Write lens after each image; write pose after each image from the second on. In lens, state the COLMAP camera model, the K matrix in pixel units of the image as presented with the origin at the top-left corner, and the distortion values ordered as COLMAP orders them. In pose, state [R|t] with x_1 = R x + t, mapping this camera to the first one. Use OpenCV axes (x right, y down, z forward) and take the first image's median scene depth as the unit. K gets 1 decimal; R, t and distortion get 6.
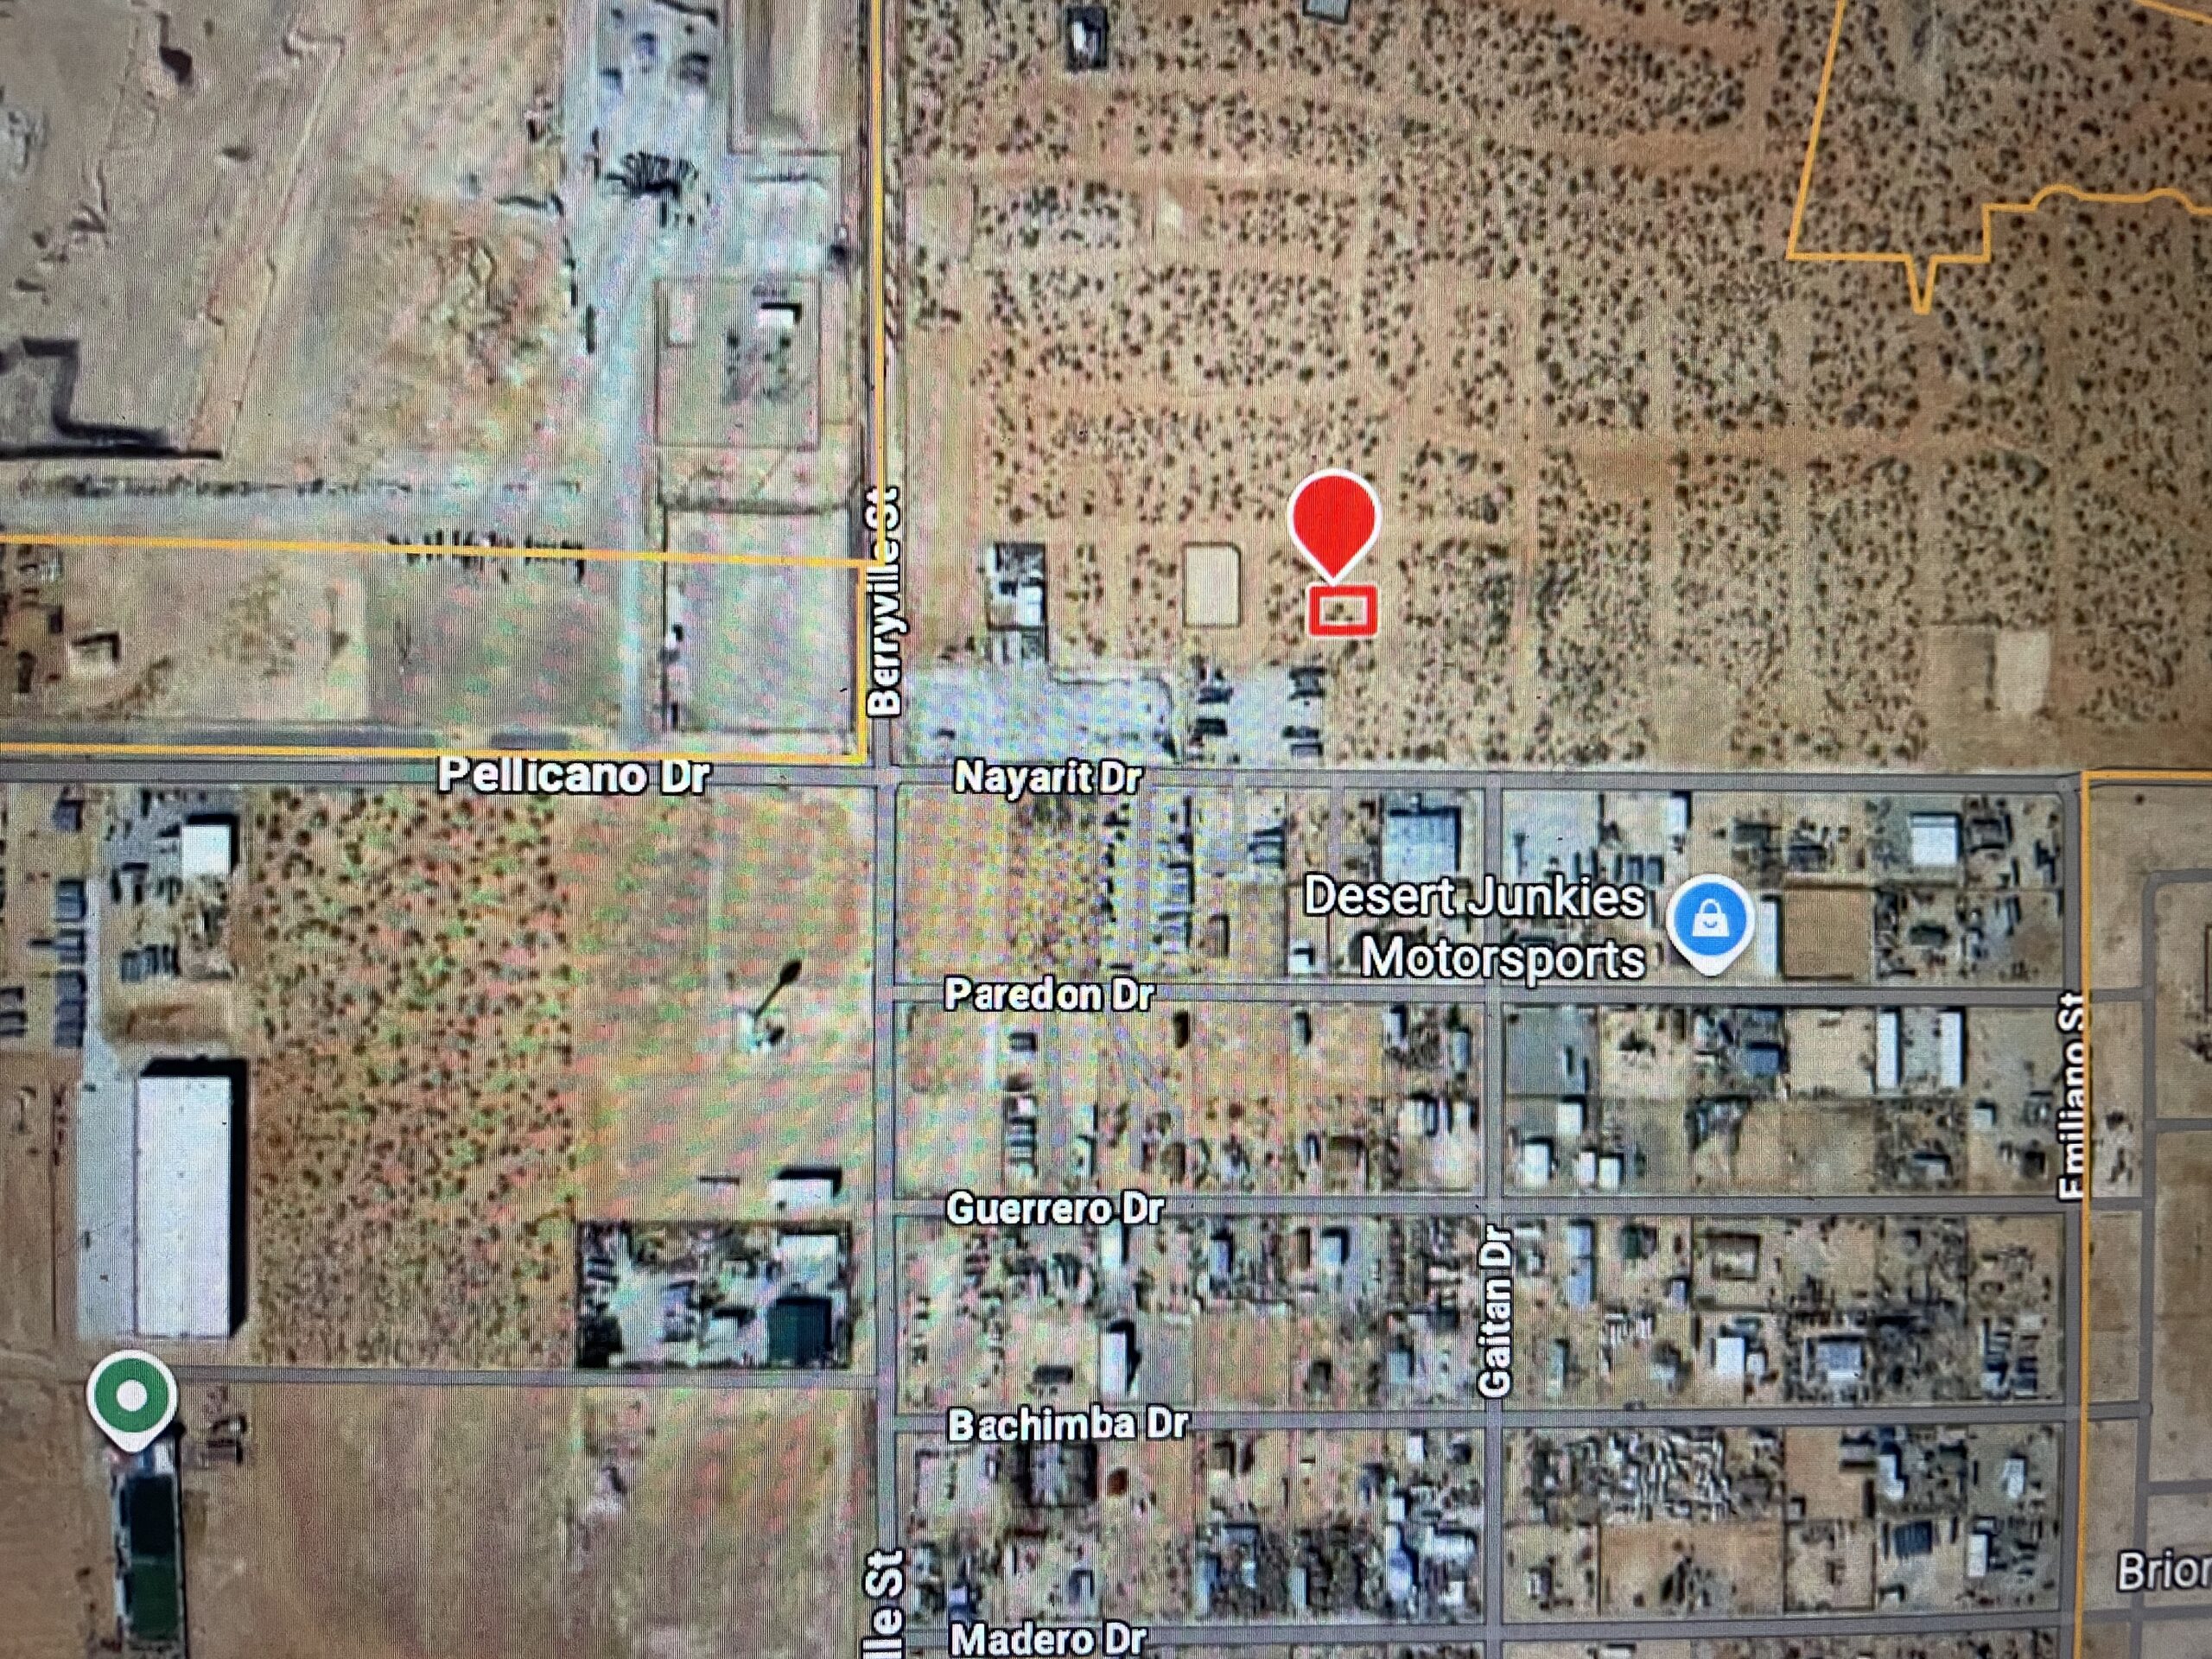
lens RADIAL K [[1753.9, 0, 1096.6], [0, 1753.9, 814.0], [0, 0, 1]] dist [0.047726, -0.113825]
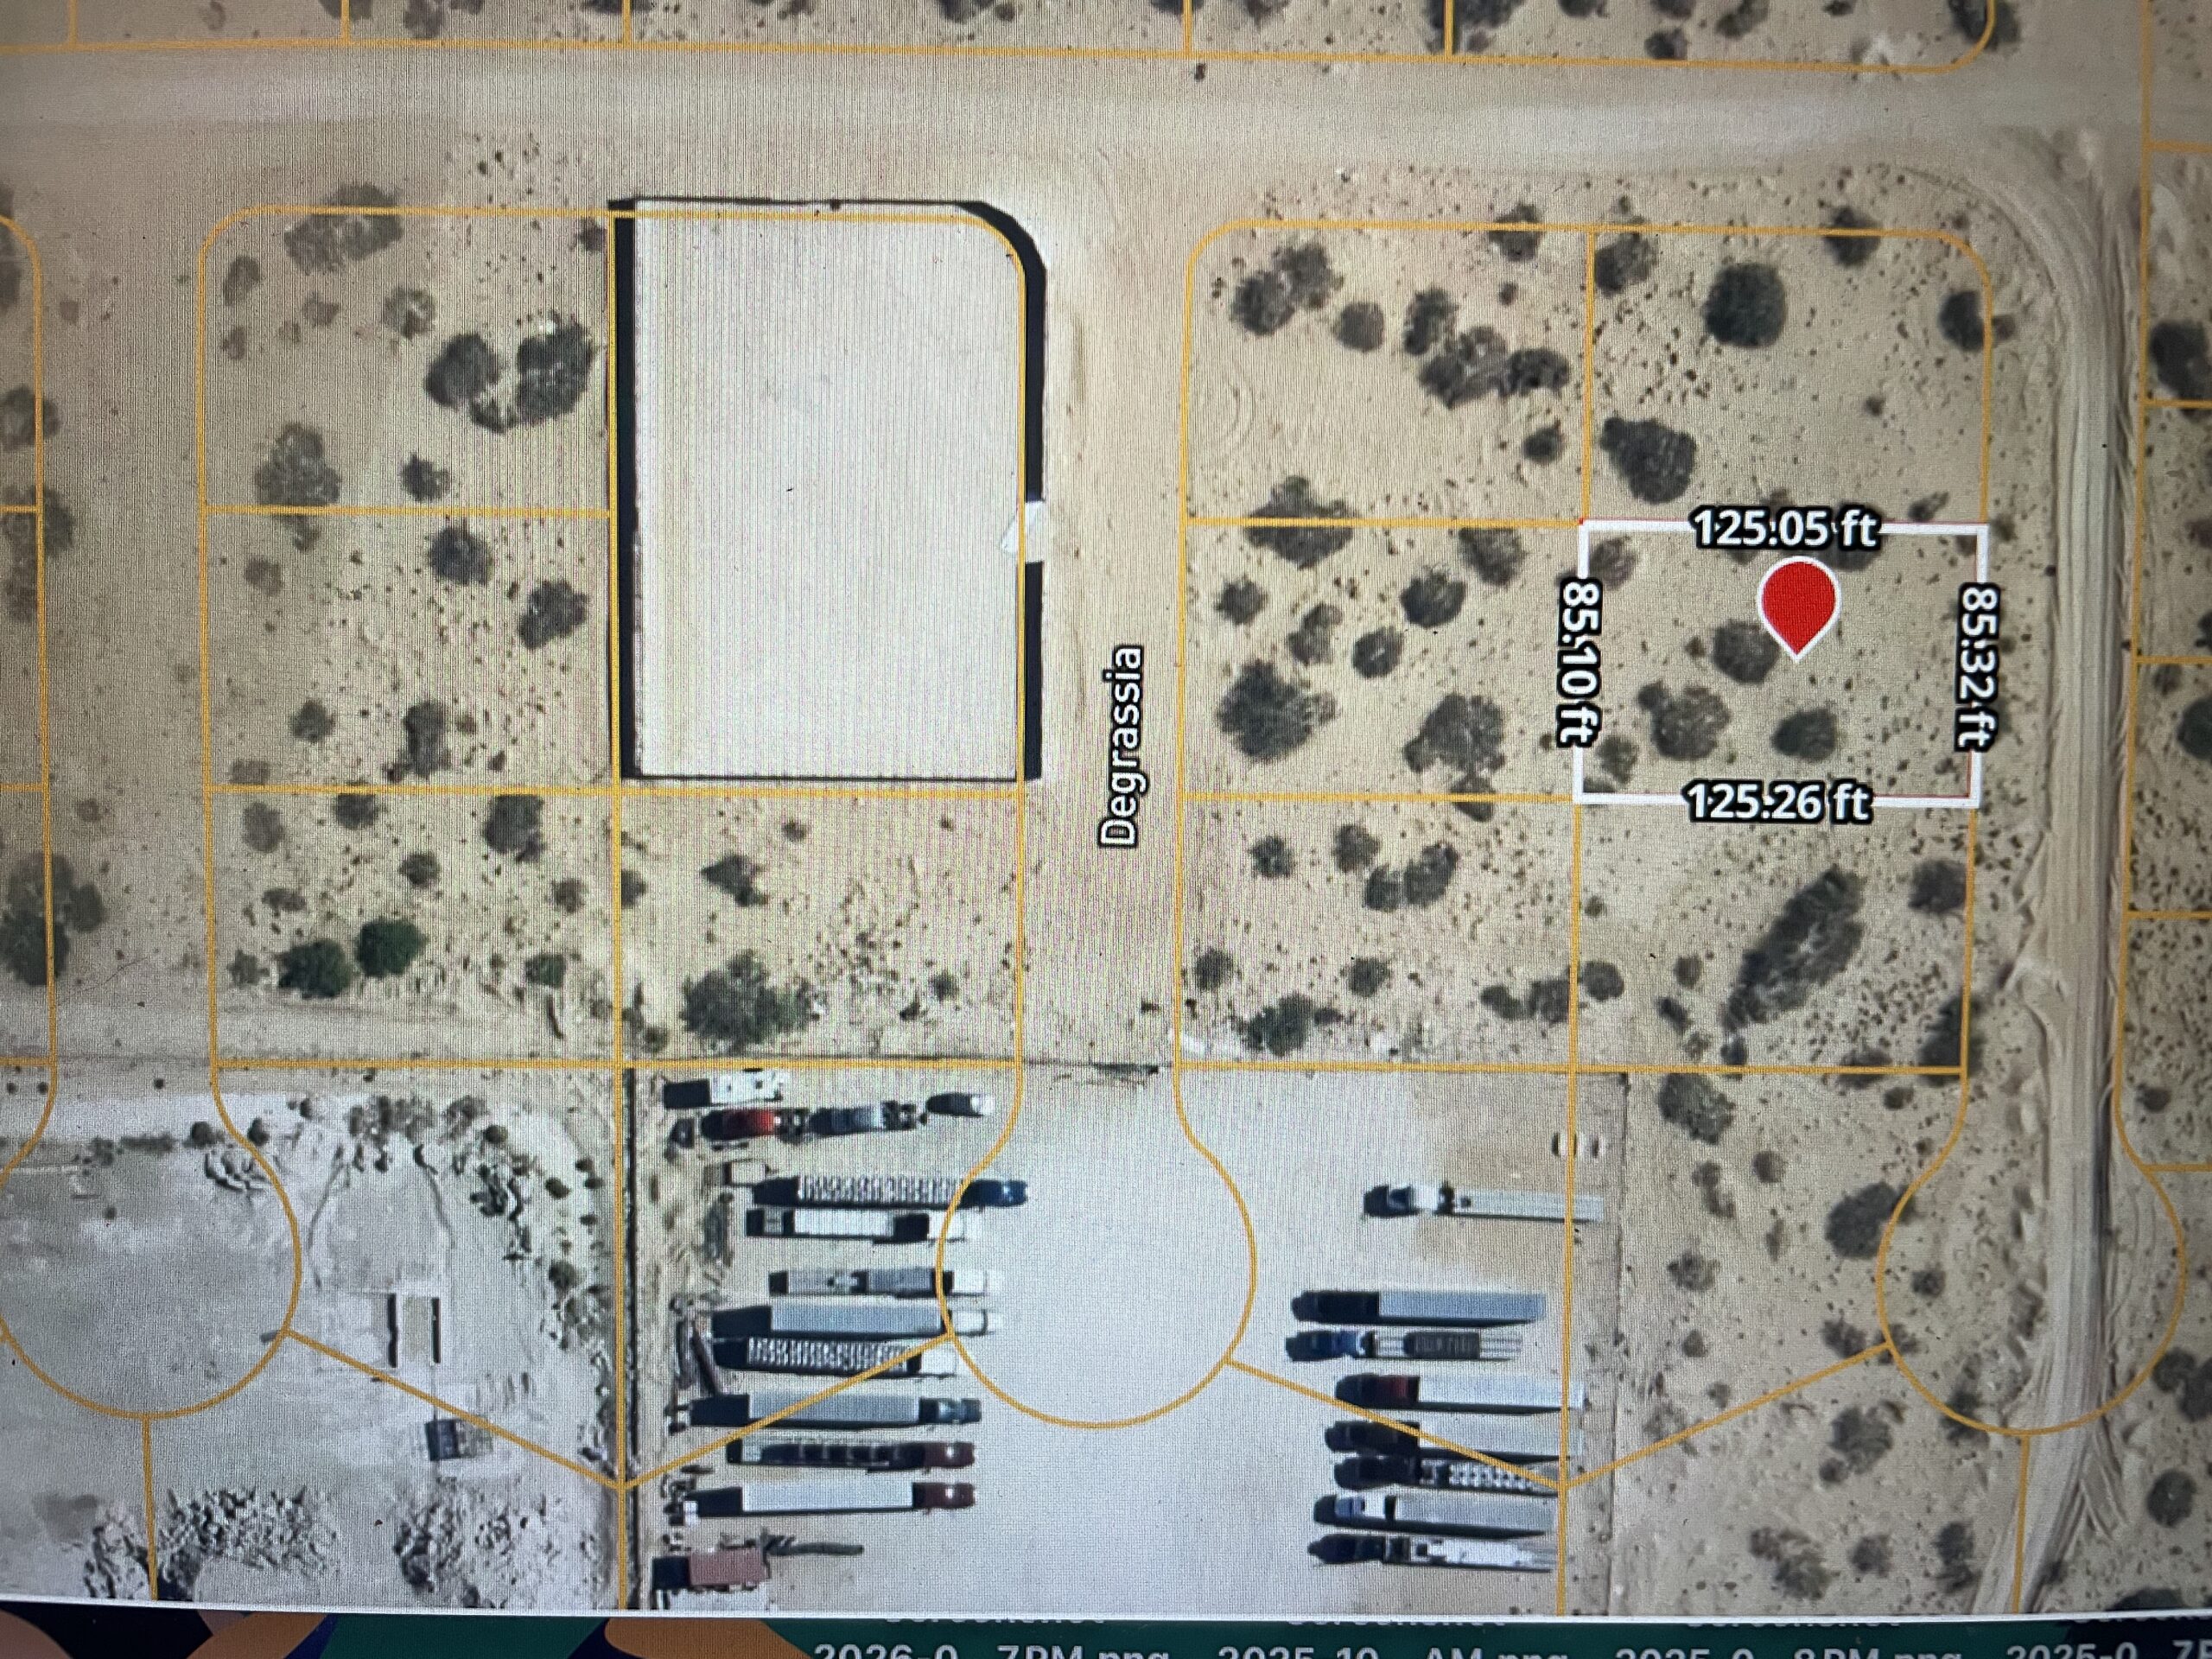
lens RADIAL K [[1753.9, 0, 1123.1], [0, 1753.9, 844.2], [0, 0, 1]] dist [0.047726, -0.113825]
pose [[0.999883, 0.009994, -0.011570, 0.089615], [-0.009320, 0.998336, 0.056915, -0.108855], [0.012120, -0.056801, 0.998312, 0.850759]]
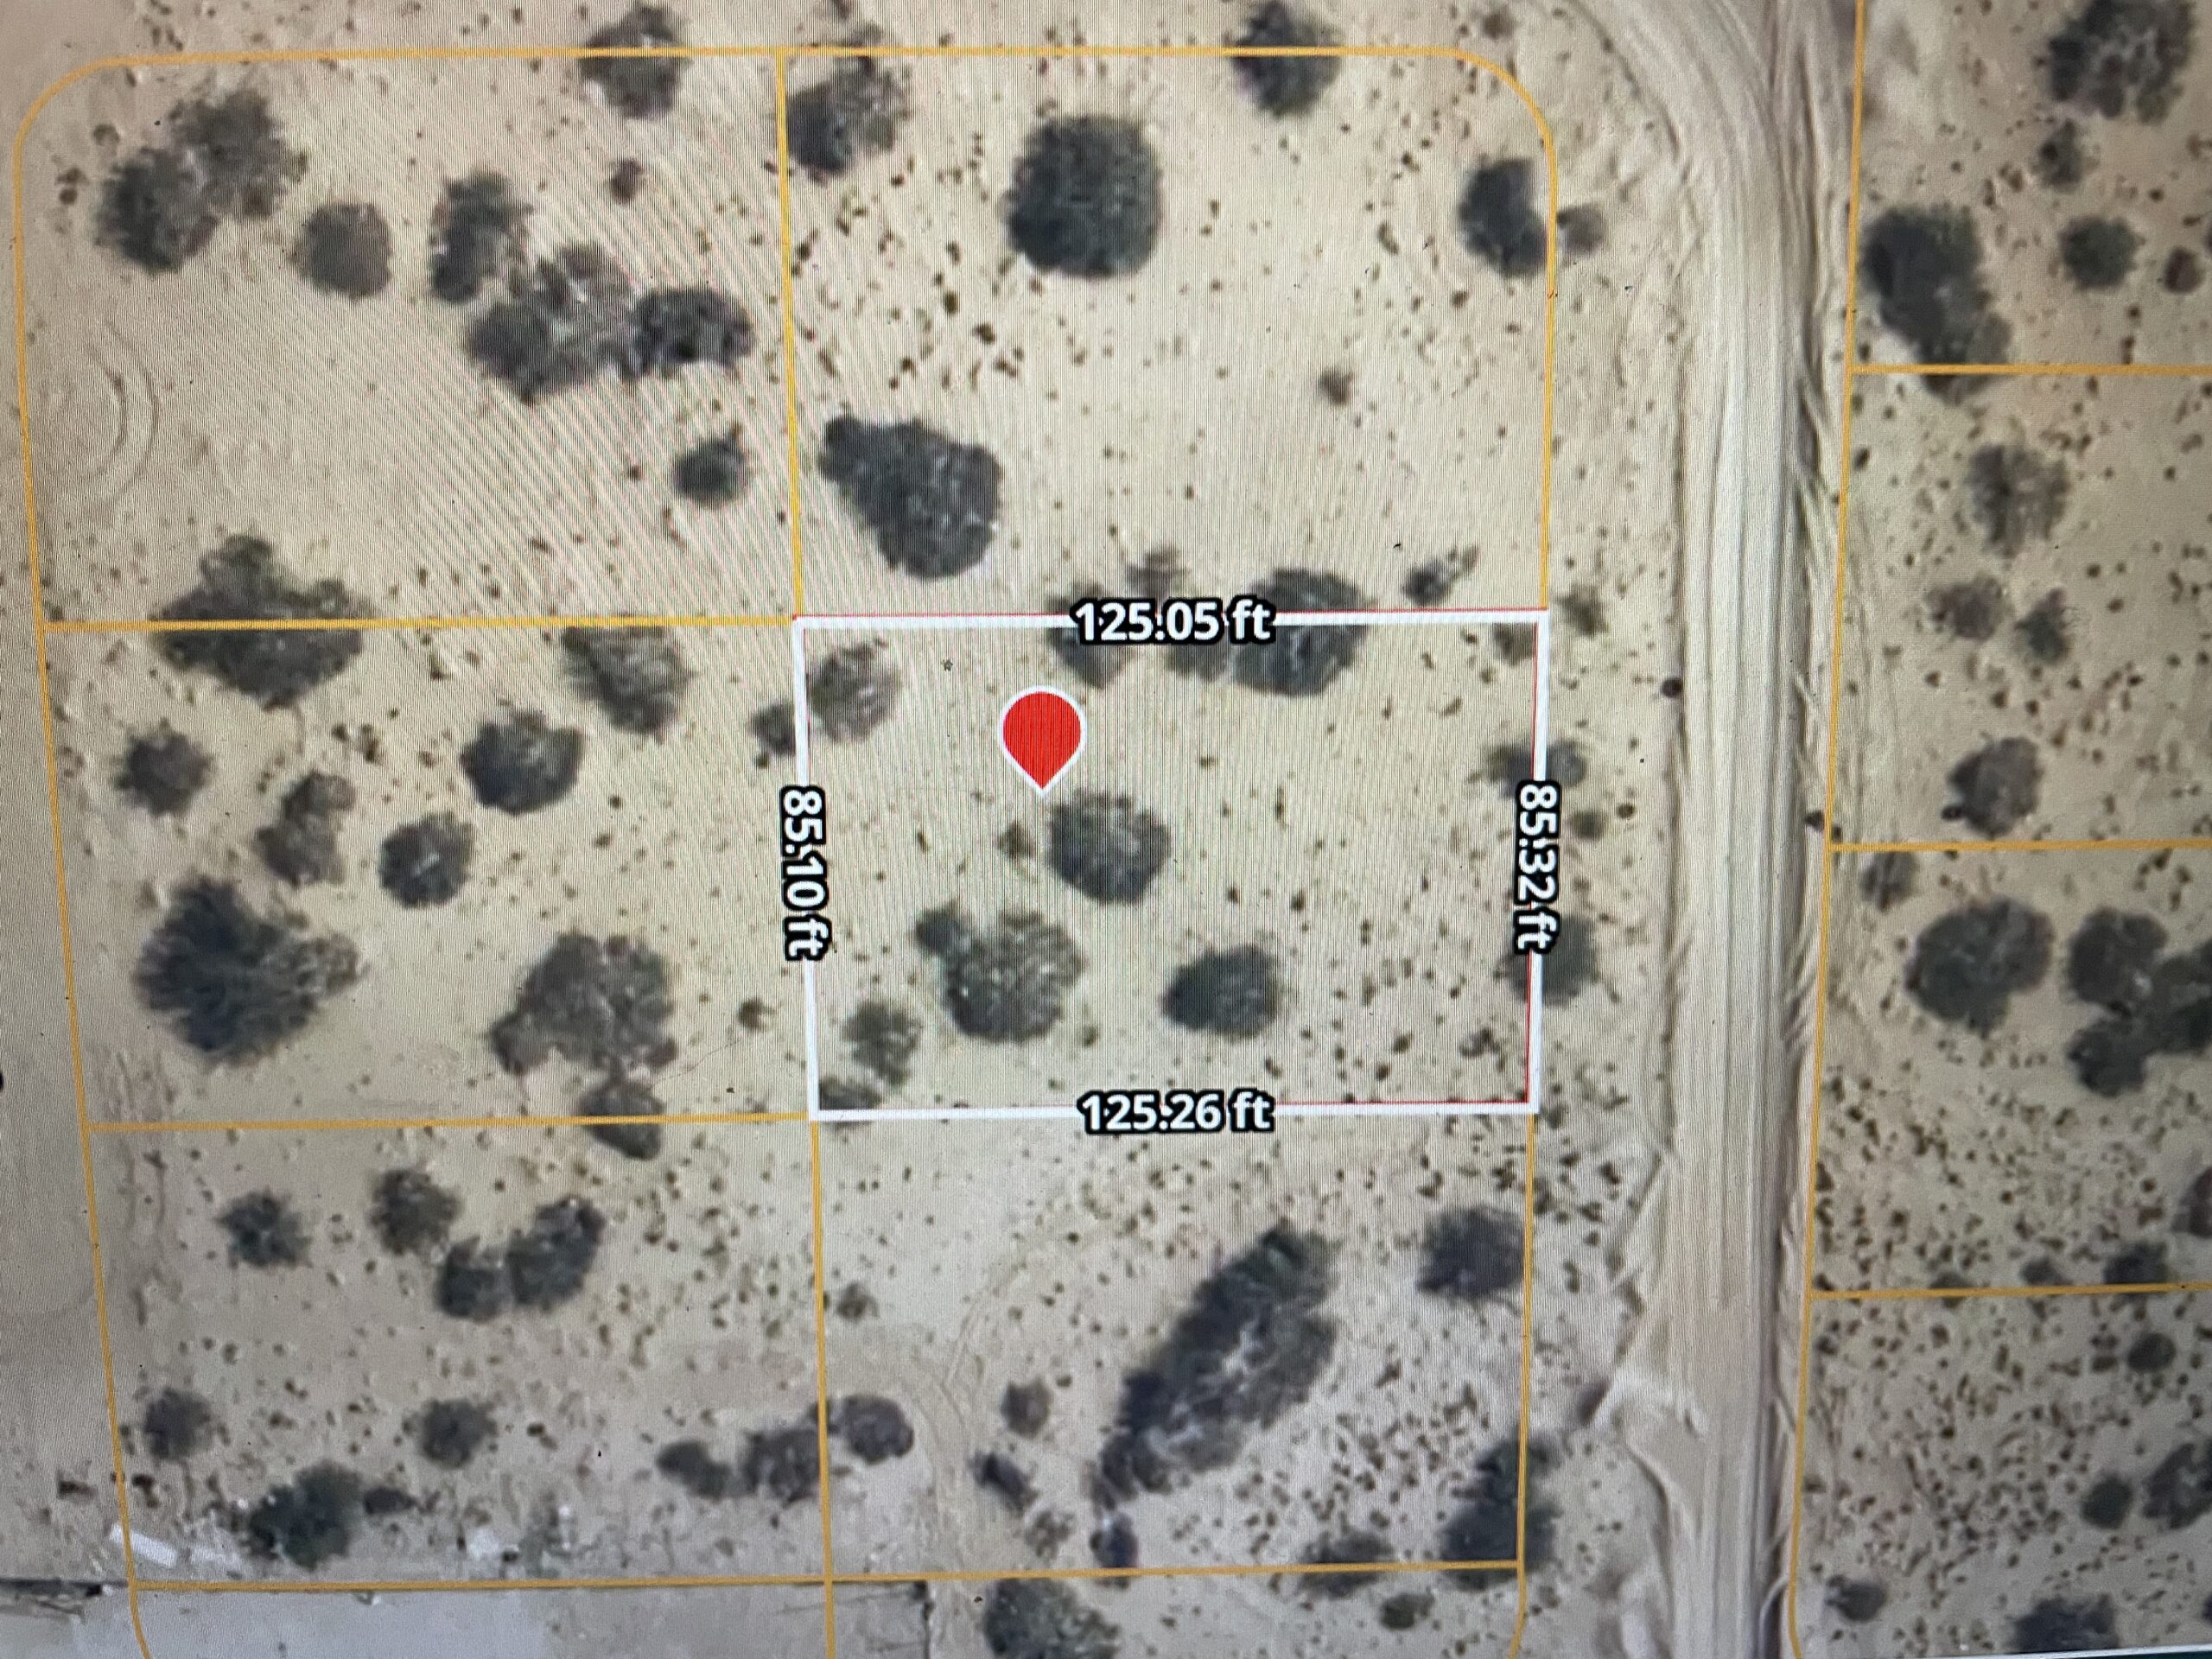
lens RADIAL K [[1753.9, 0, 1126.9], [0, 1753.9, 824.0], [0, 0, 1]] dist [0.047726, -0.113825]
pose [[0.999952, -0.005783, -0.007907, 0.139711], [0.006789, 0.990997, 0.133715, -0.128168], [0.007062, -0.133763, 0.990988, 0.917973]]
